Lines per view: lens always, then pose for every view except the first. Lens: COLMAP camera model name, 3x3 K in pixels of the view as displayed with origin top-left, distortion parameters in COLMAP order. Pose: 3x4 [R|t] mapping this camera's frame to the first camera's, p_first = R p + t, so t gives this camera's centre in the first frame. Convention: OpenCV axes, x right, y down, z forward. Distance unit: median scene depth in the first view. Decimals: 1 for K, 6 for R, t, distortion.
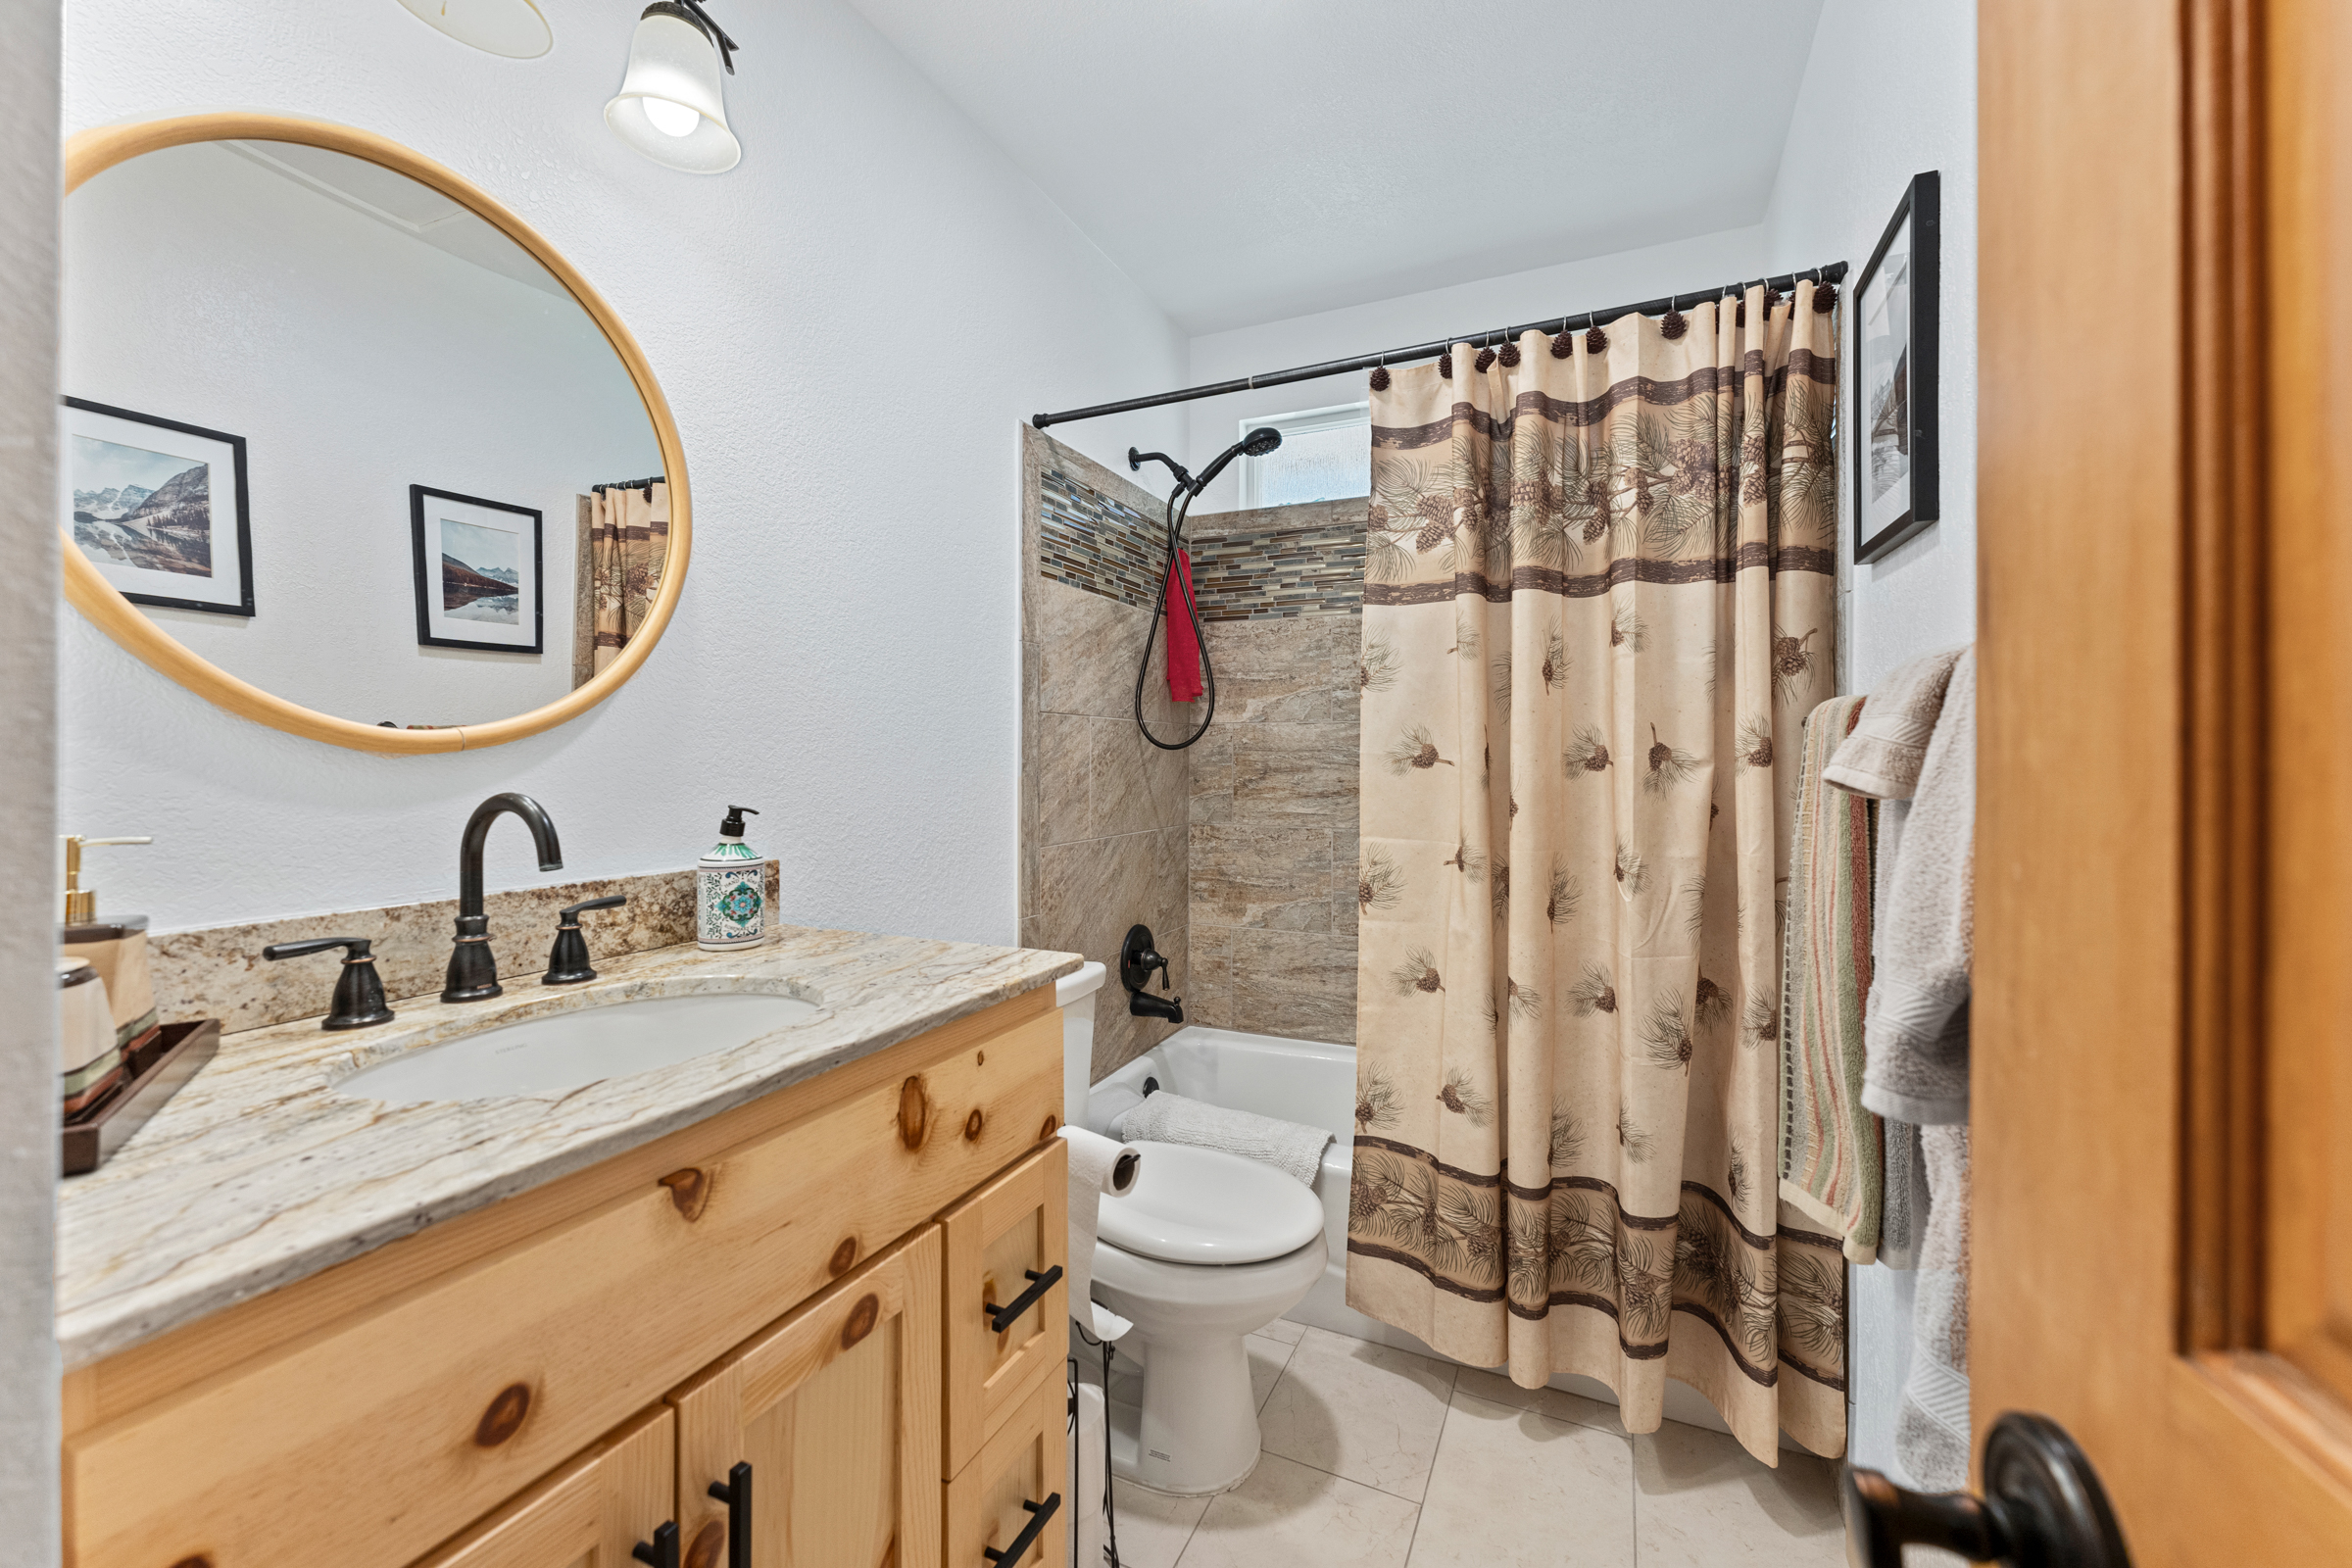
lens RADIAL K [[942.5, 0, 1177.9], [0, 942.5, 766.3], [0, 0, 1]] dist [0.000465, 0.000281]
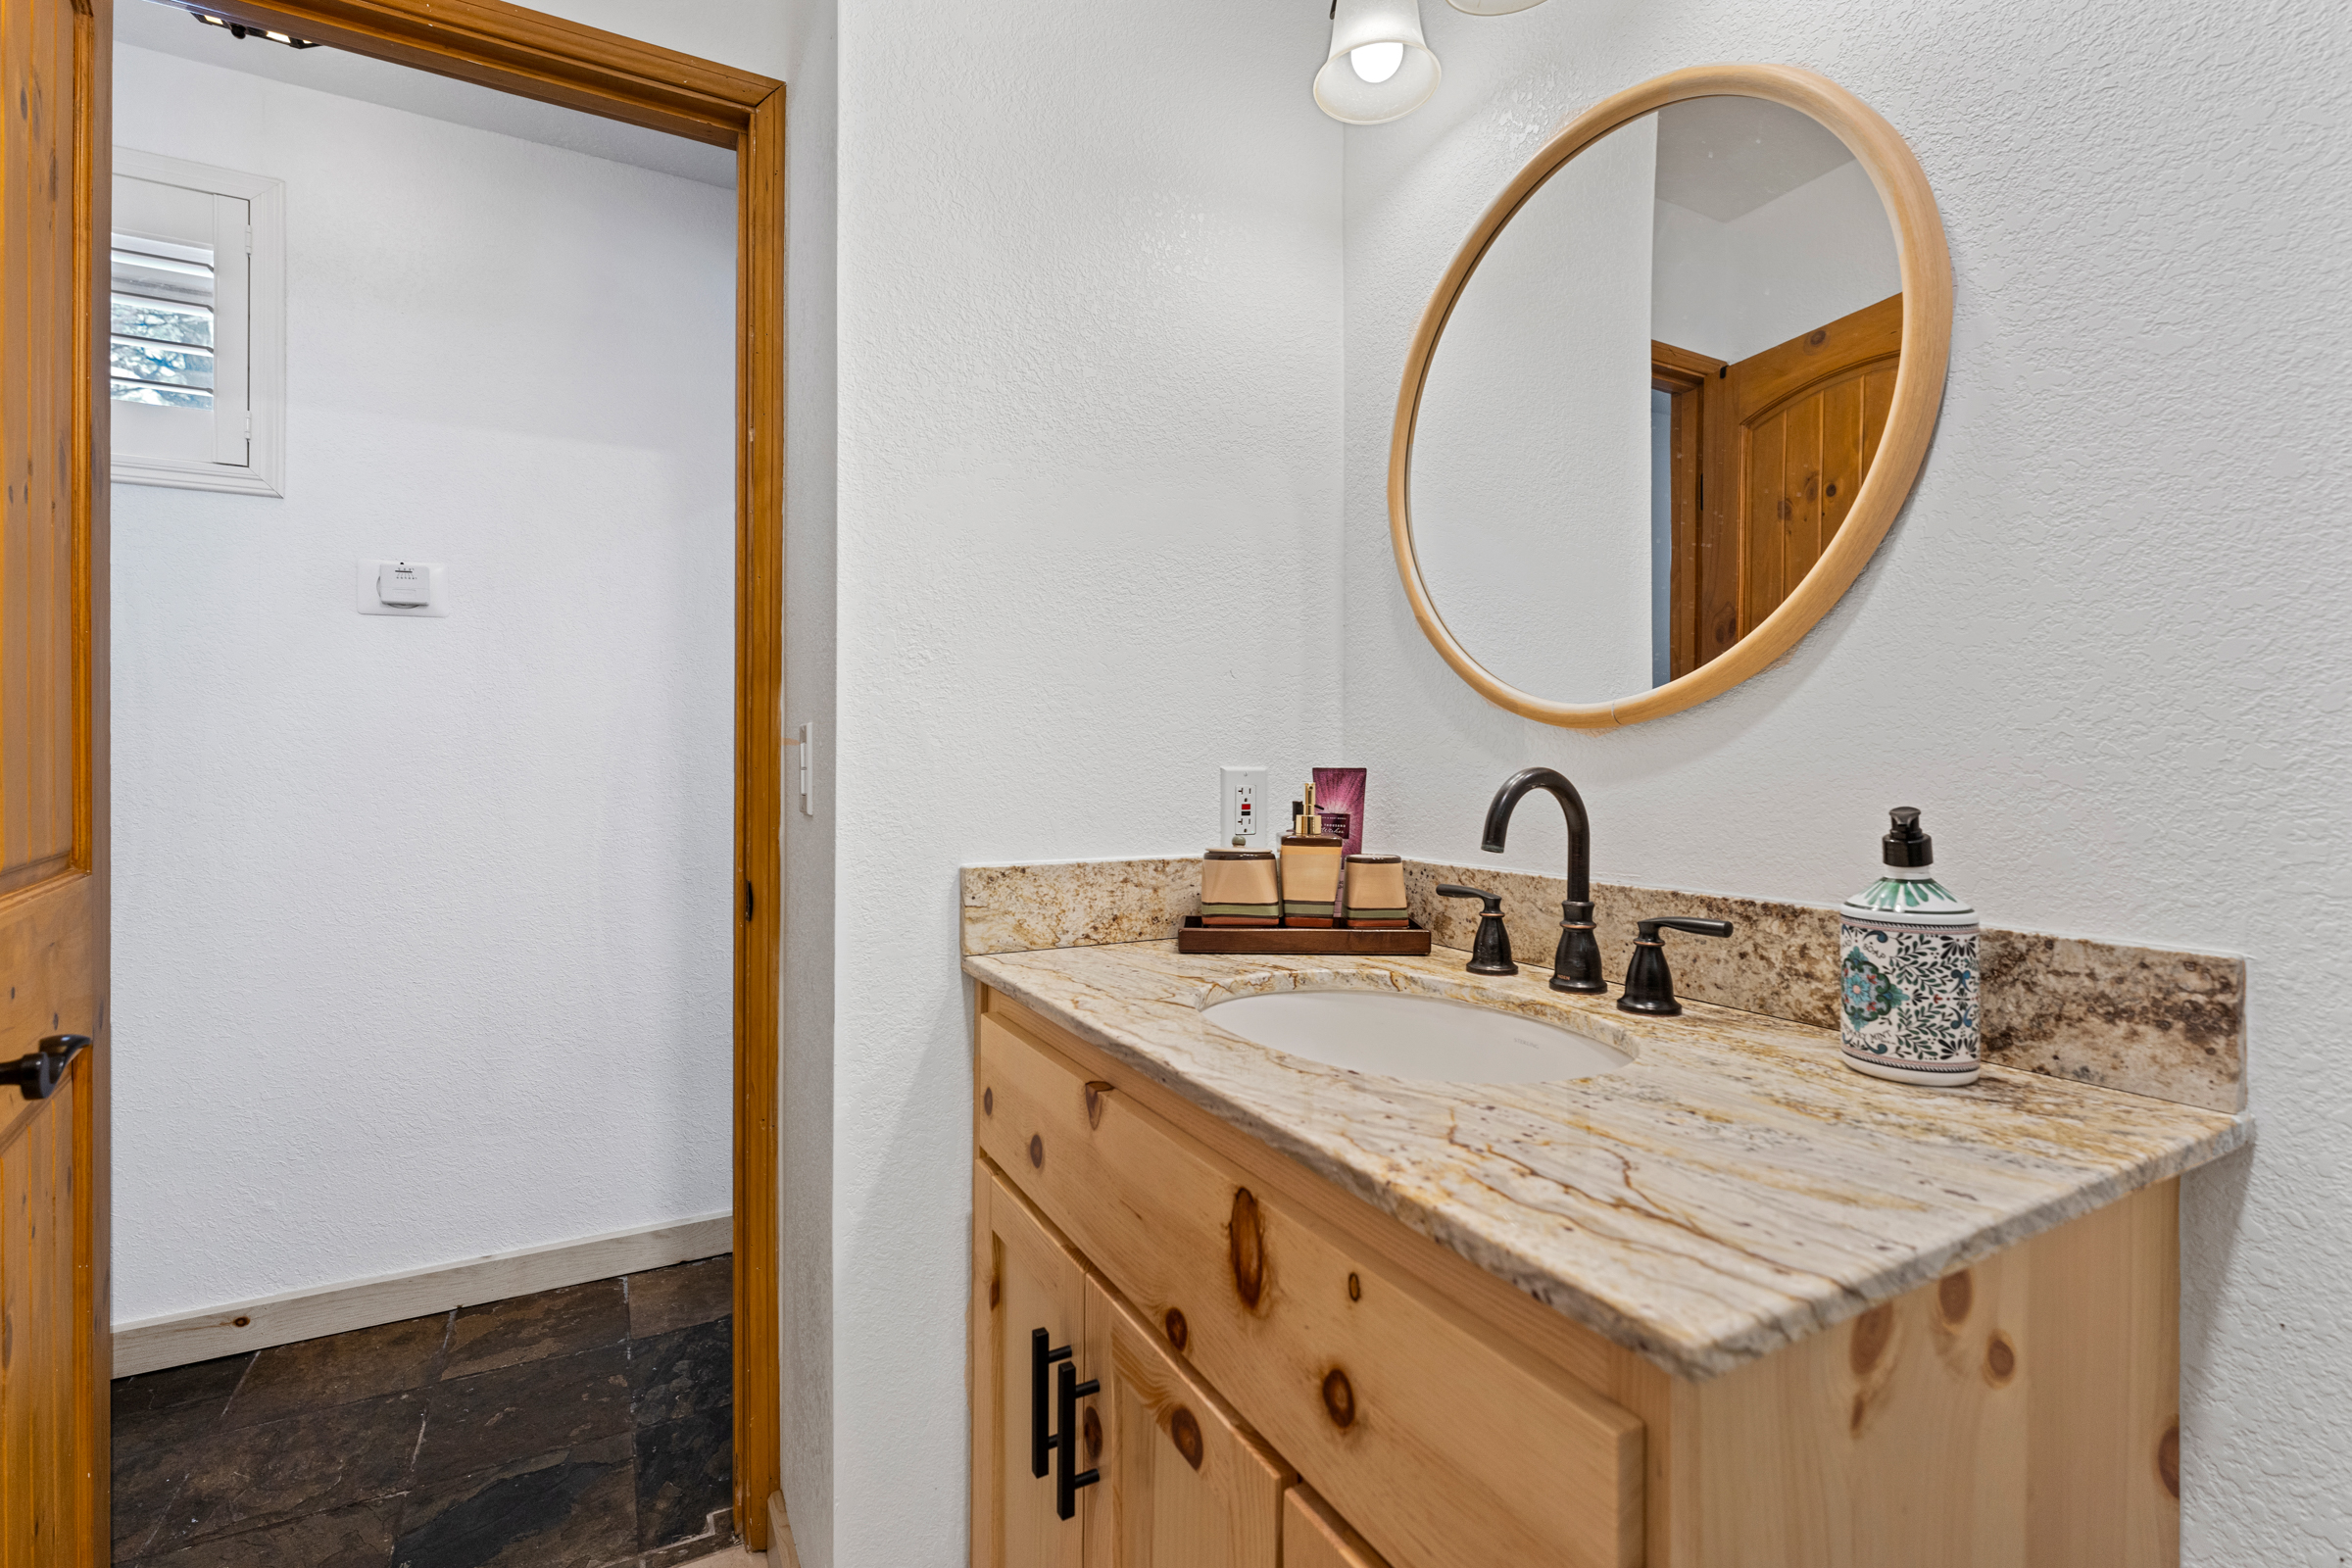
lens RADIAL K [[1046.2, 0, 1180.6], [0, 1046.2, 760.7], [0, 0, 1]] dist [0.002047, 0.000128]
pose [[-0.591743, -0.003468, -0.806119, 0.322827], [-0.007555, 0.999971, 0.001243, 0.020776], [0.806091, 0.006826, -0.591752, 1.301922]]
